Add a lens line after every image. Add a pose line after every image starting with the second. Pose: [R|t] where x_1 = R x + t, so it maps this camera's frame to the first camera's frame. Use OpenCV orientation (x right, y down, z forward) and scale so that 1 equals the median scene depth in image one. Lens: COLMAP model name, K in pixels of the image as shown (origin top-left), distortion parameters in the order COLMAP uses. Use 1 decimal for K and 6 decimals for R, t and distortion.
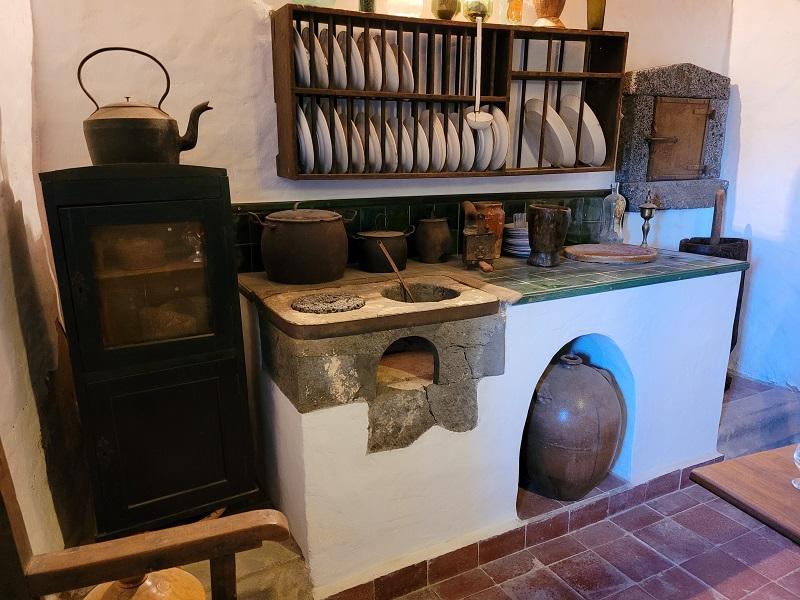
lens RADIAL K [[604.4, 0, 398.7], [0, 604.4, 303.6], [0, 0, 1]] dist [0.008858, -0.001274]
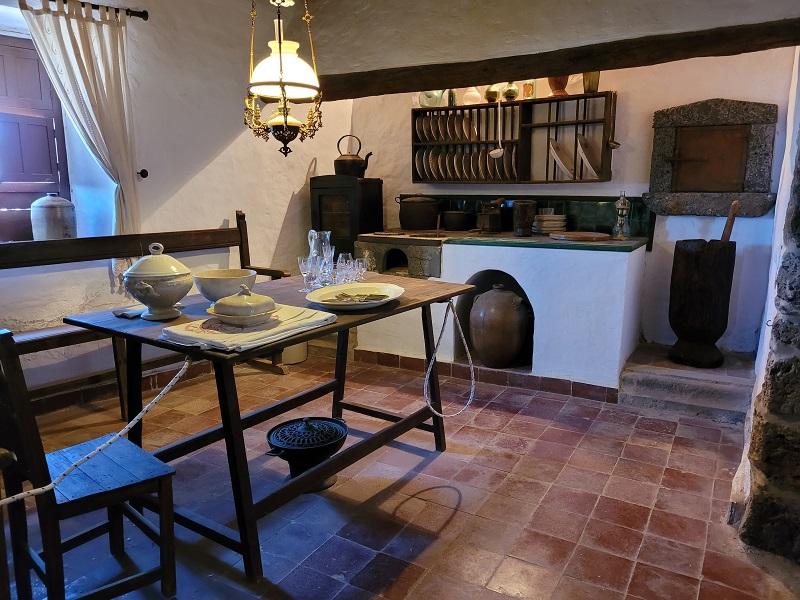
lens RADIAL K [[604.4, 0, 400.4], [0, 604.4, 299.7], [0, 0, 1]] dist [0.008858, -0.001274]
pose [[0.514061, 0.160348, -0.842633, 1.419497], [-0.220069, 0.974144, 0.051118, 0.095038], [0.829042, 0.159159, 0.536057, -0.154304]]
